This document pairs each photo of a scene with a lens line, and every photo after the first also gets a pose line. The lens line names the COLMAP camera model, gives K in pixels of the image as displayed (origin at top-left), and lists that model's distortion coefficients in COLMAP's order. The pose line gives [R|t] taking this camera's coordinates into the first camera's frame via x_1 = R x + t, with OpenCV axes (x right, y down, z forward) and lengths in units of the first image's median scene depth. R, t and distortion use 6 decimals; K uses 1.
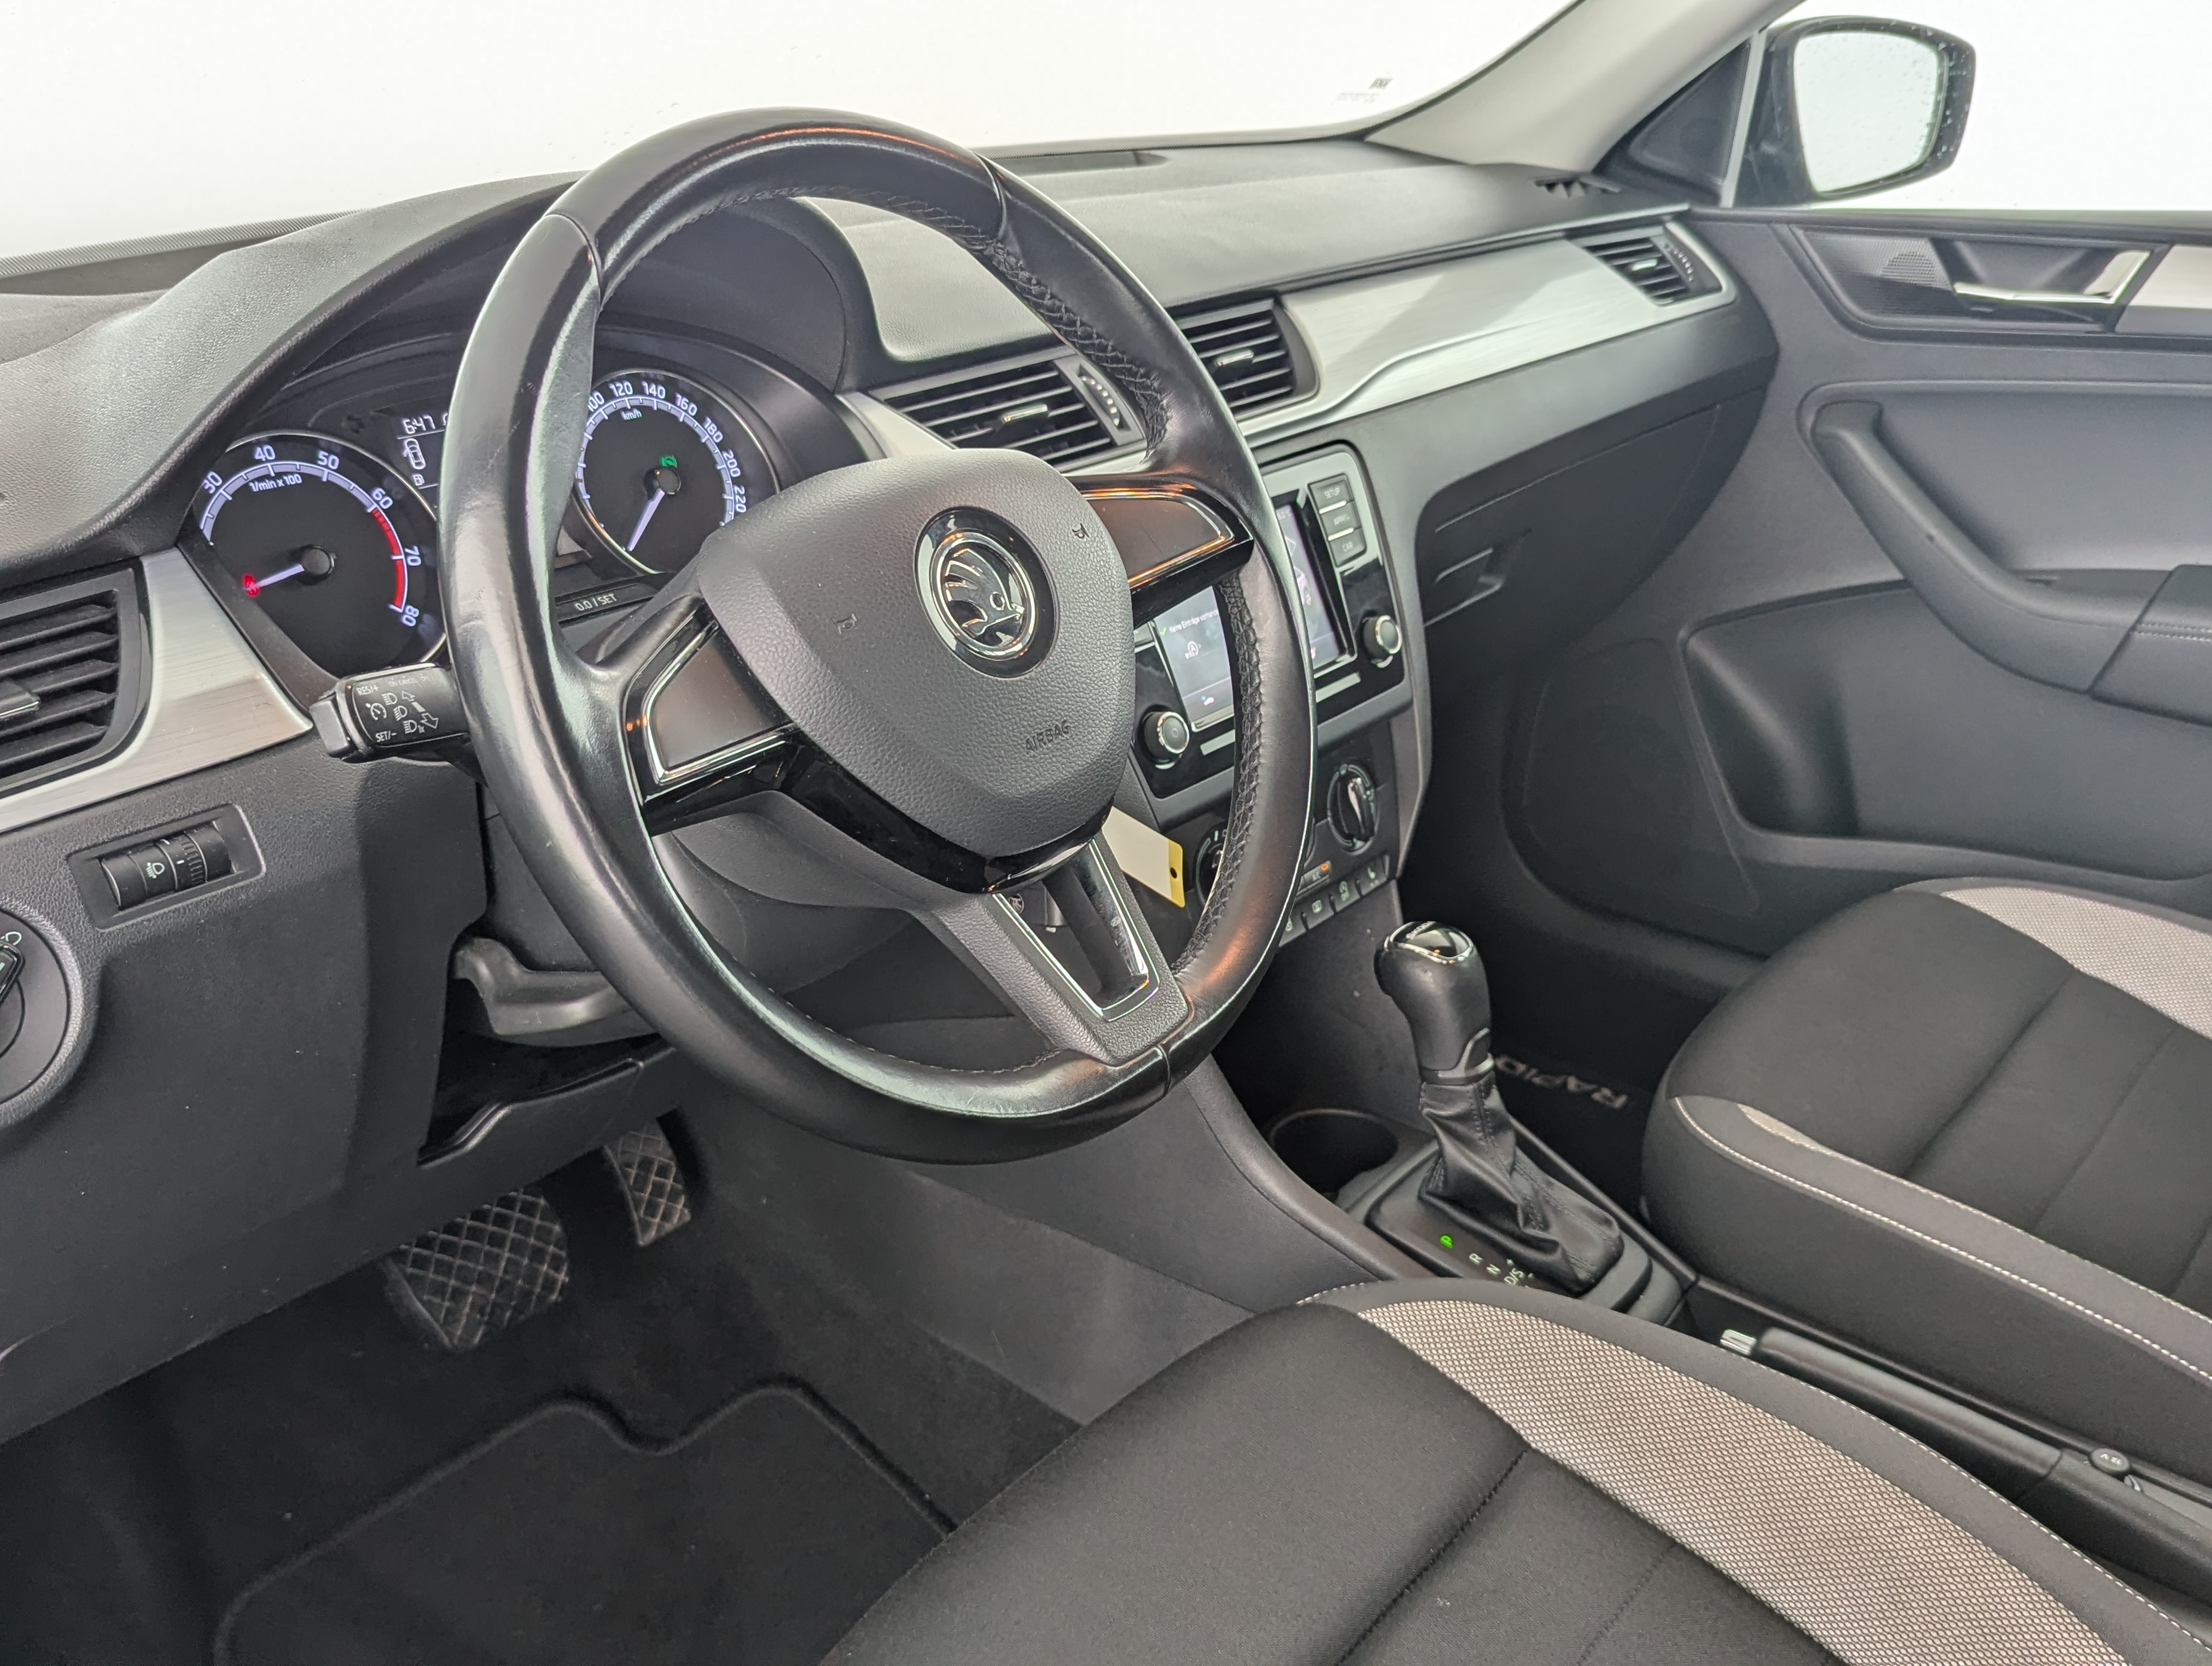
lens RADIAL K [[2065.6, 0, 1106.0], [0, 2065.6, 833.0], [0, 0, 1]] dist [0.046154, -0.022085]
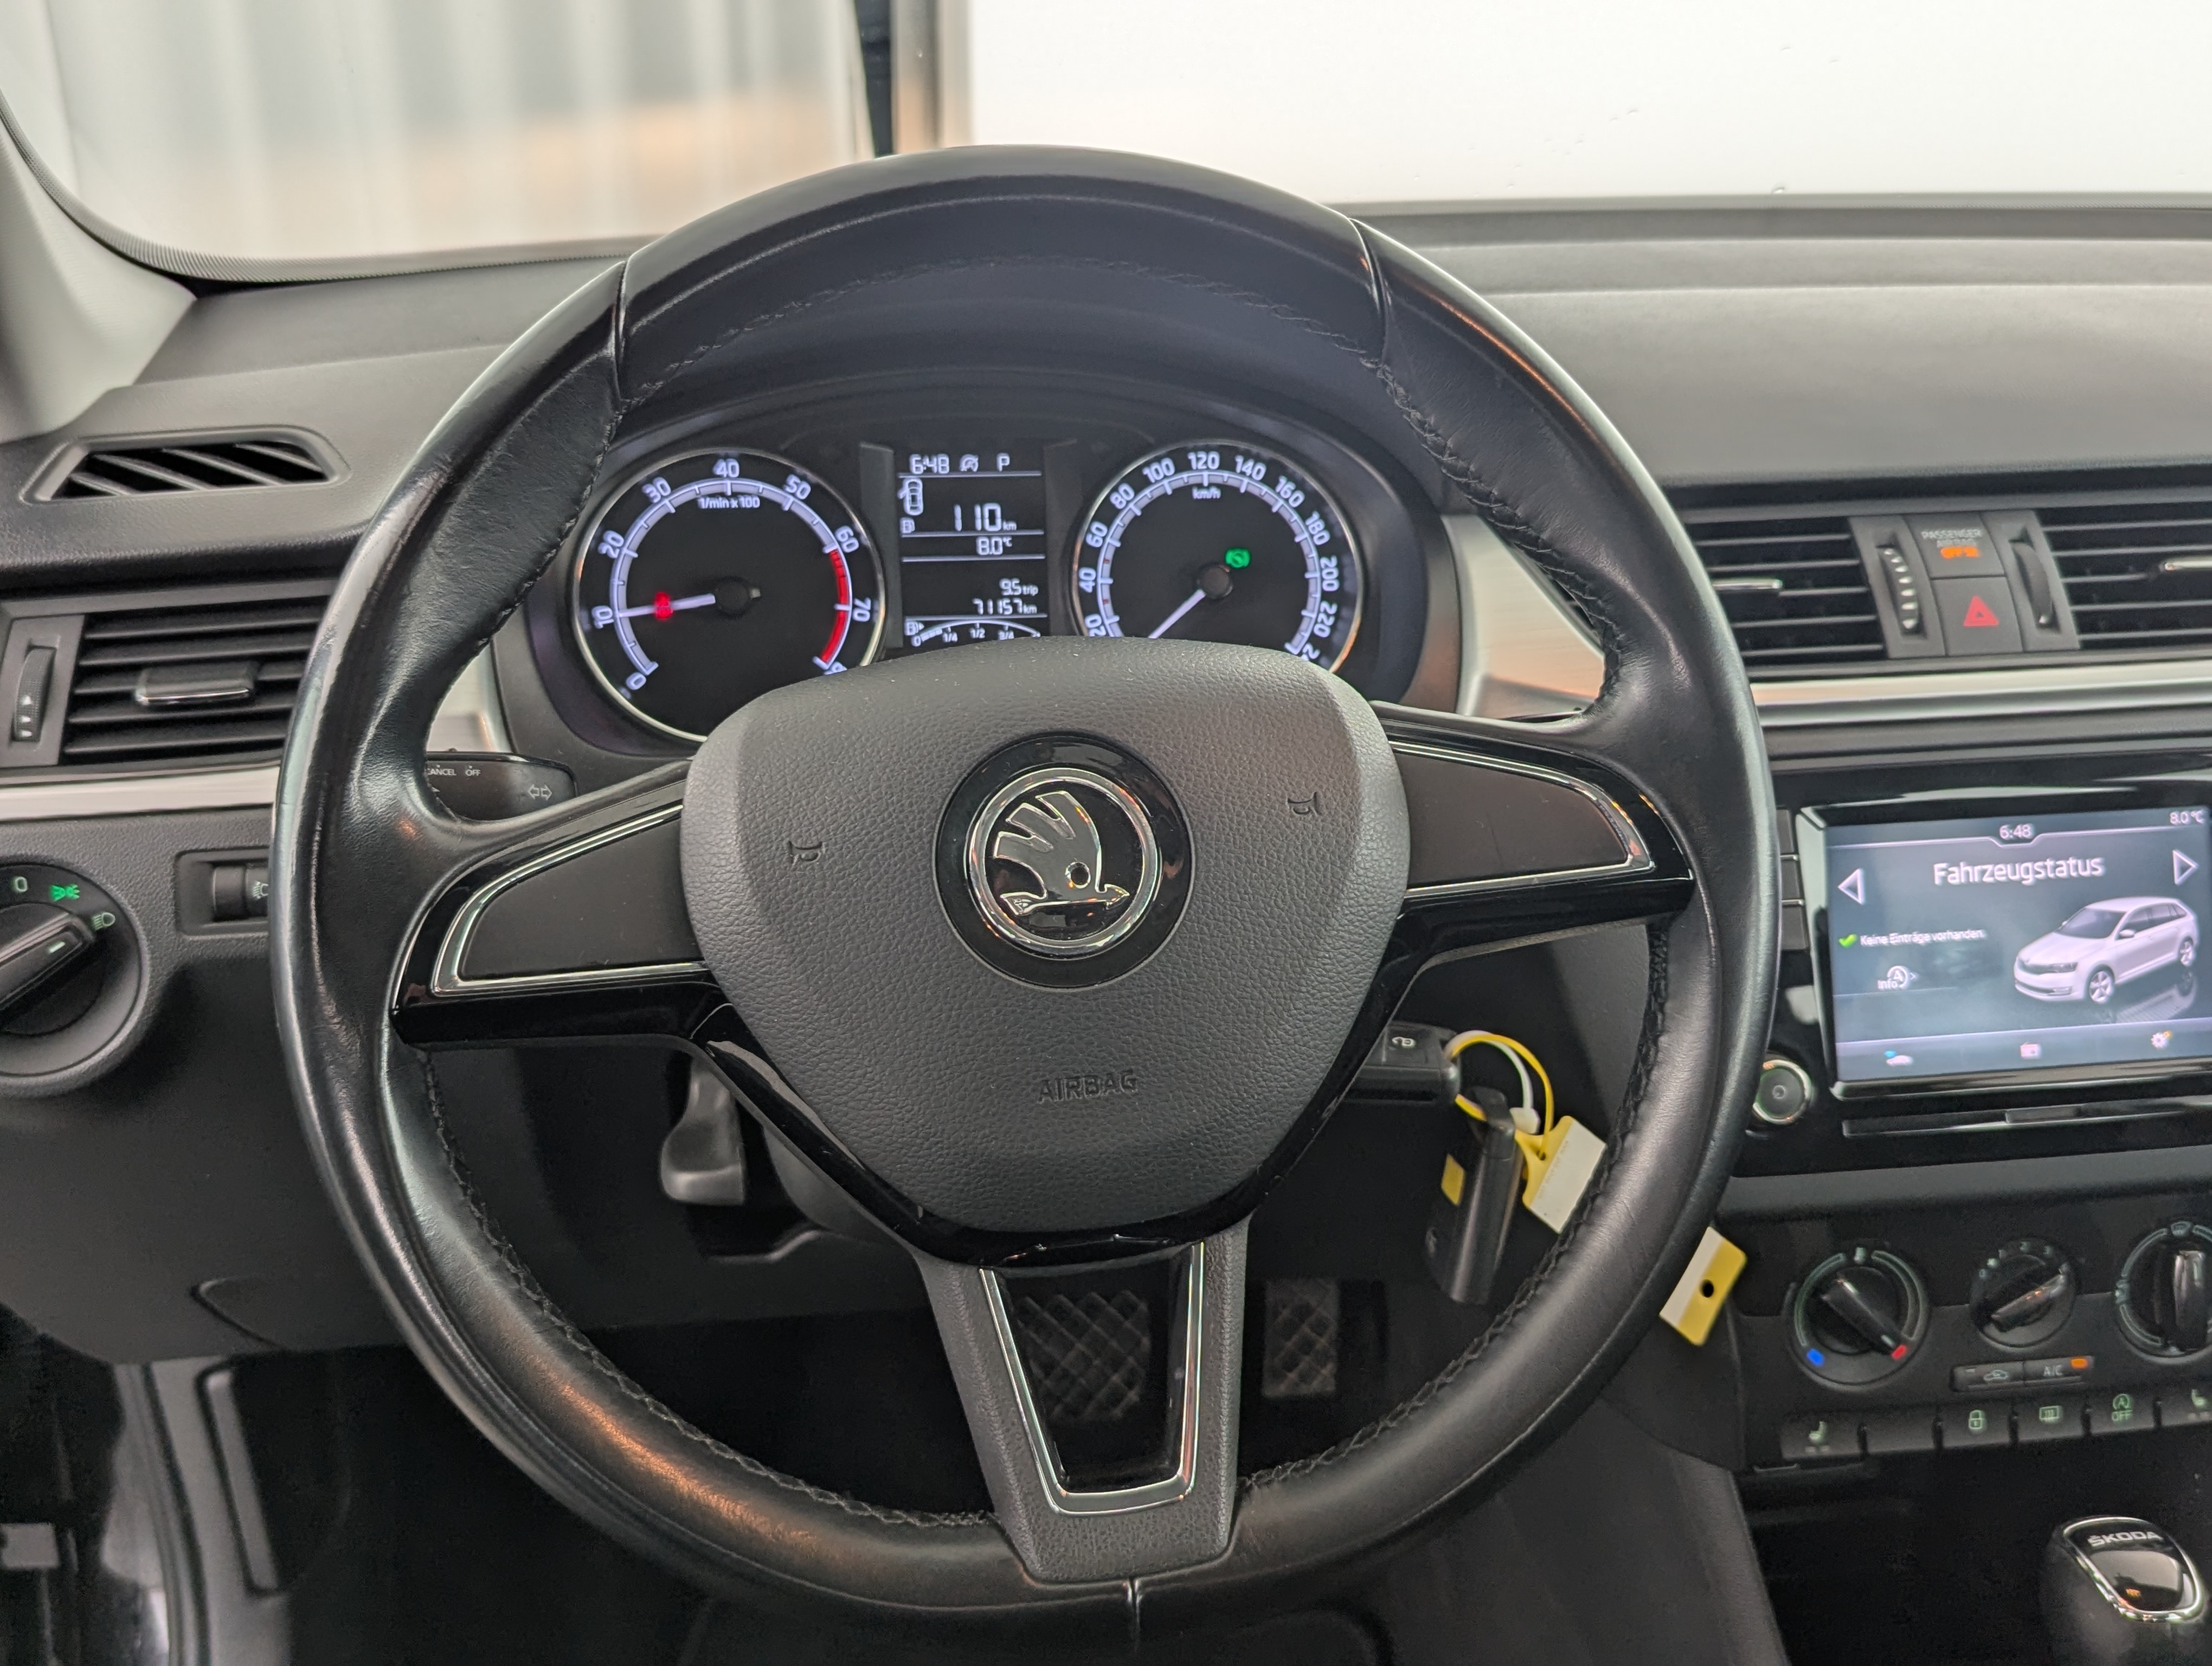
lens RADIAL K [[2065.6, 0, 1106.0], [0, 2065.6, 833.0], [0, 0, 1]] dist [0.046154, -0.022085]
pose [[0.745530, 0.278895, -0.605313, 0.291330], [-0.276581, 0.955801, 0.099732, -0.155656], [0.606373, 0.093065, 0.789715, 0.375114]]
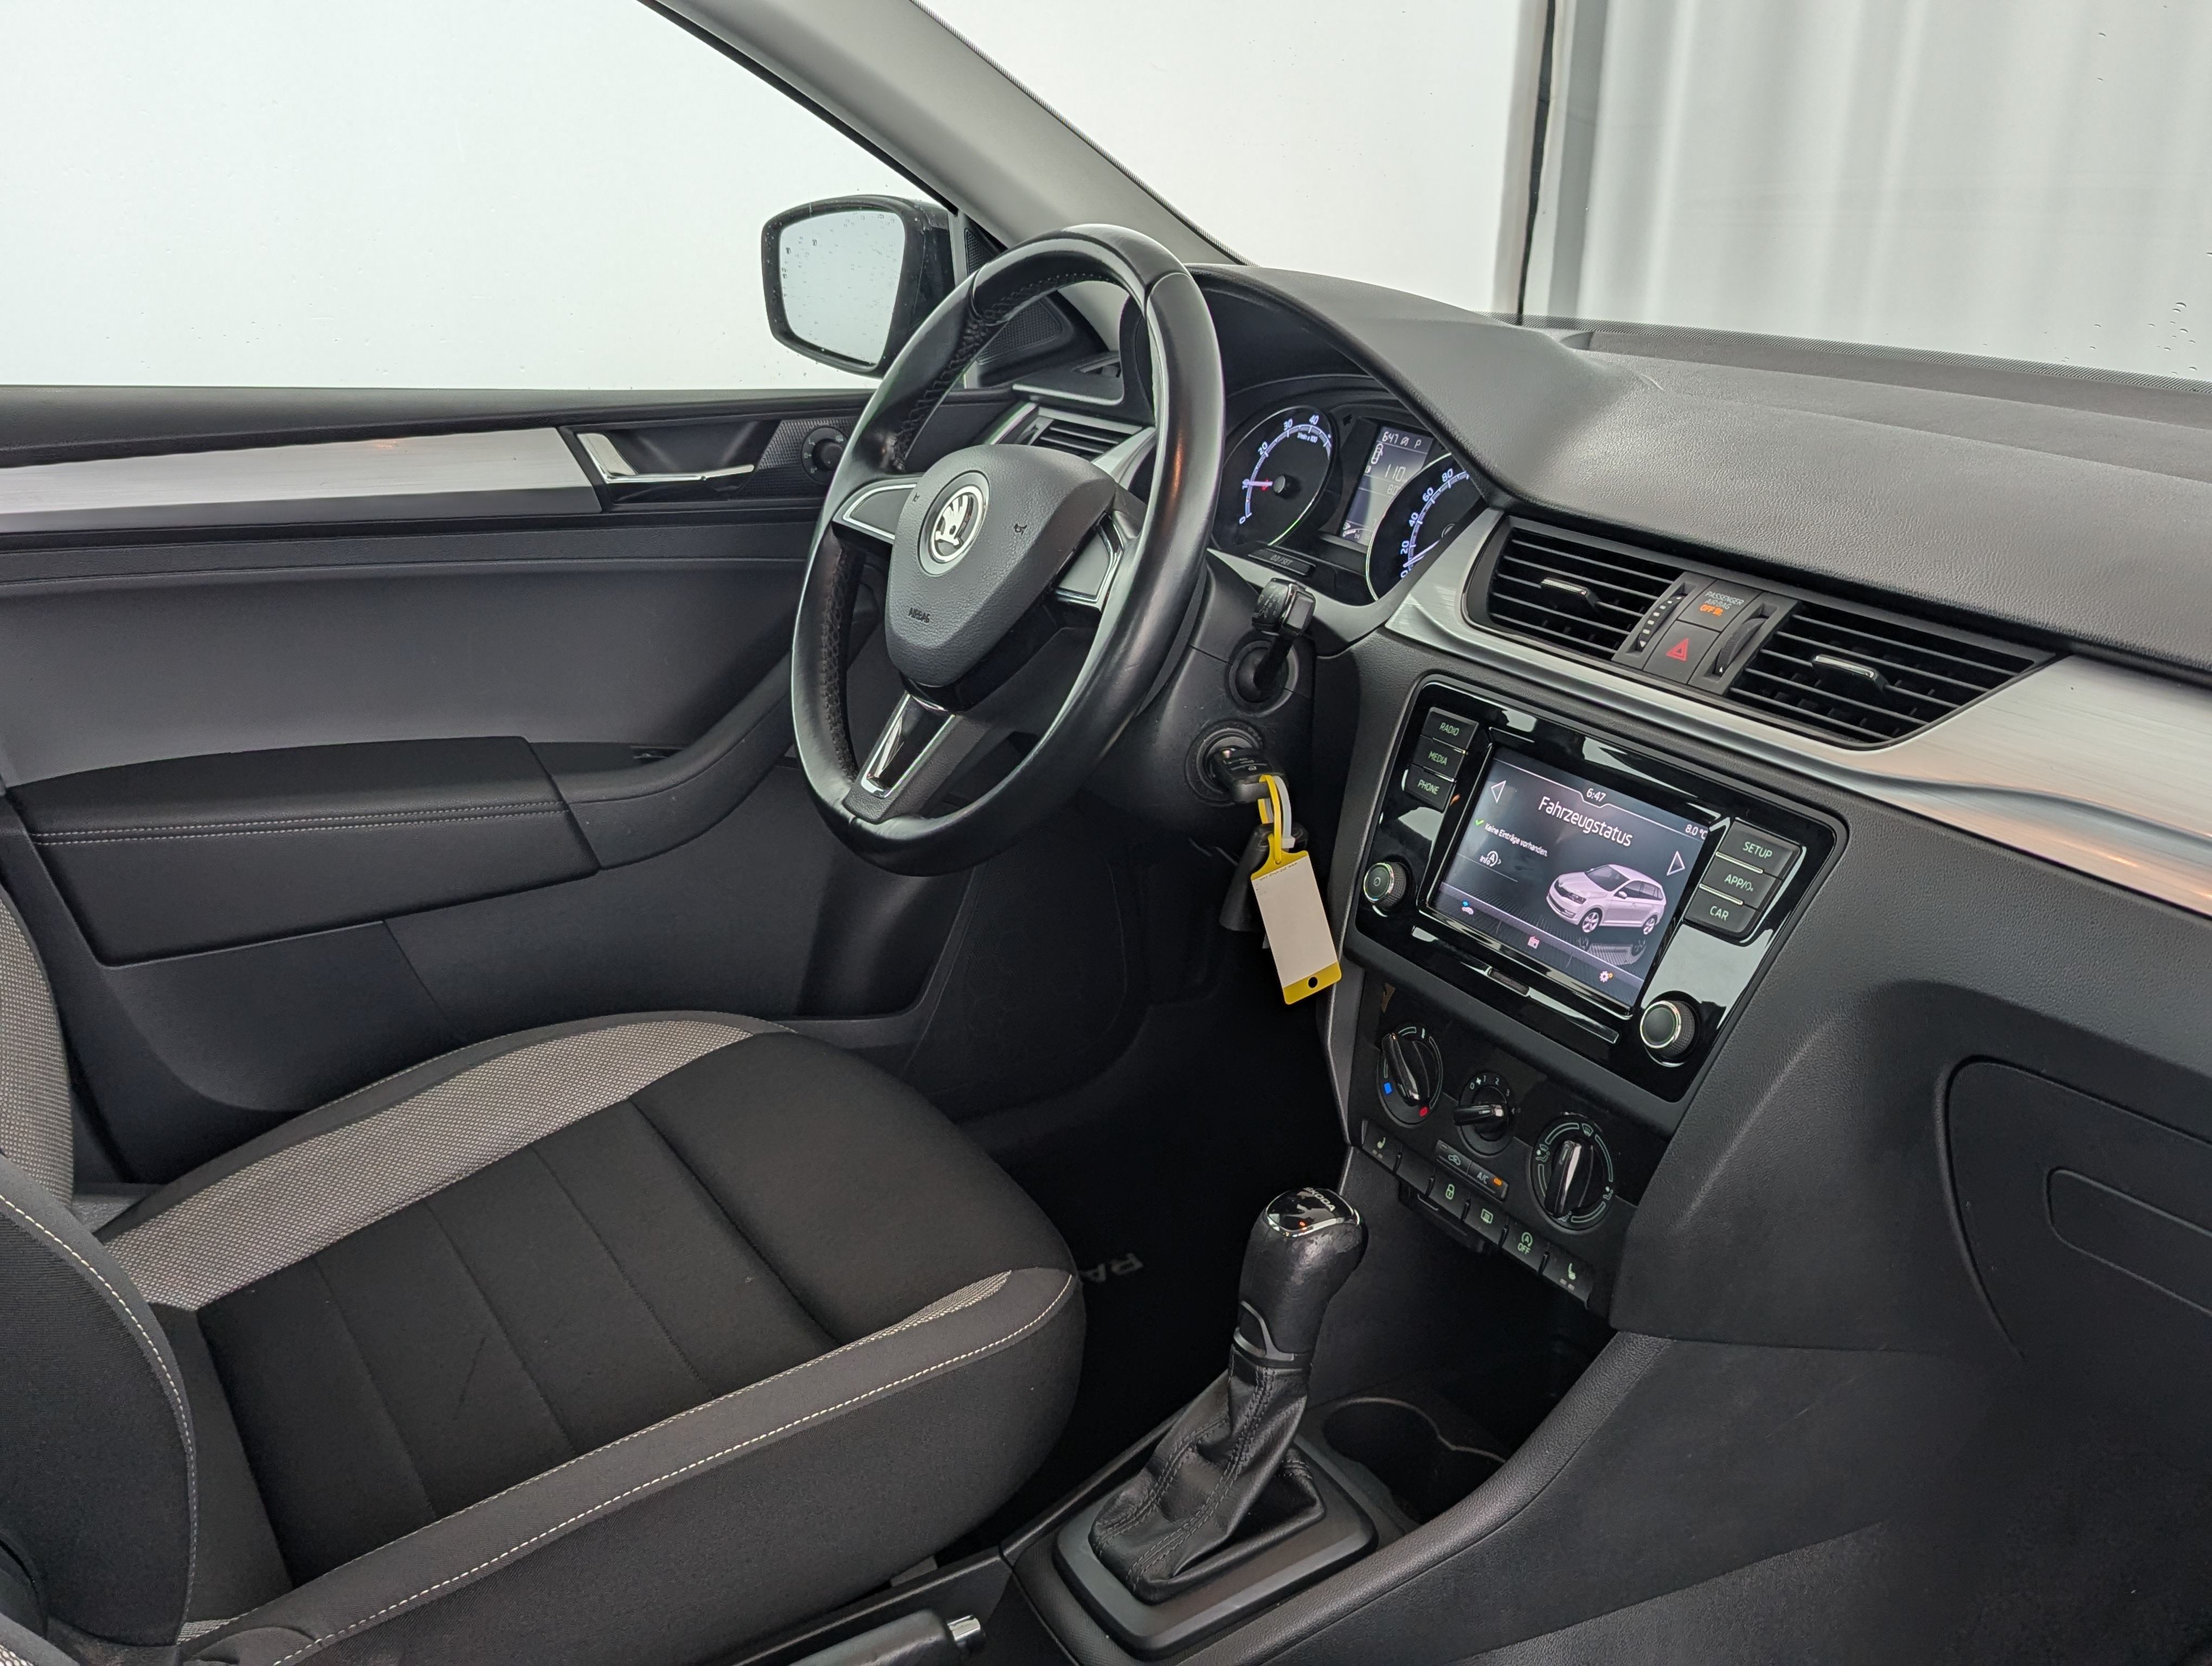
lens RADIAL K [[2065.6, 0, 1106.0], [0, 2065.6, 833.0], [0, 0, 1]] dist [0.046154, -0.022085]
pose [[-0.333478, 0.334017, -0.881604, 1.127234], [-0.373861, 0.811606, 0.448914, -0.553170], [0.865460, 0.479300, -0.145777, 1.174523]]
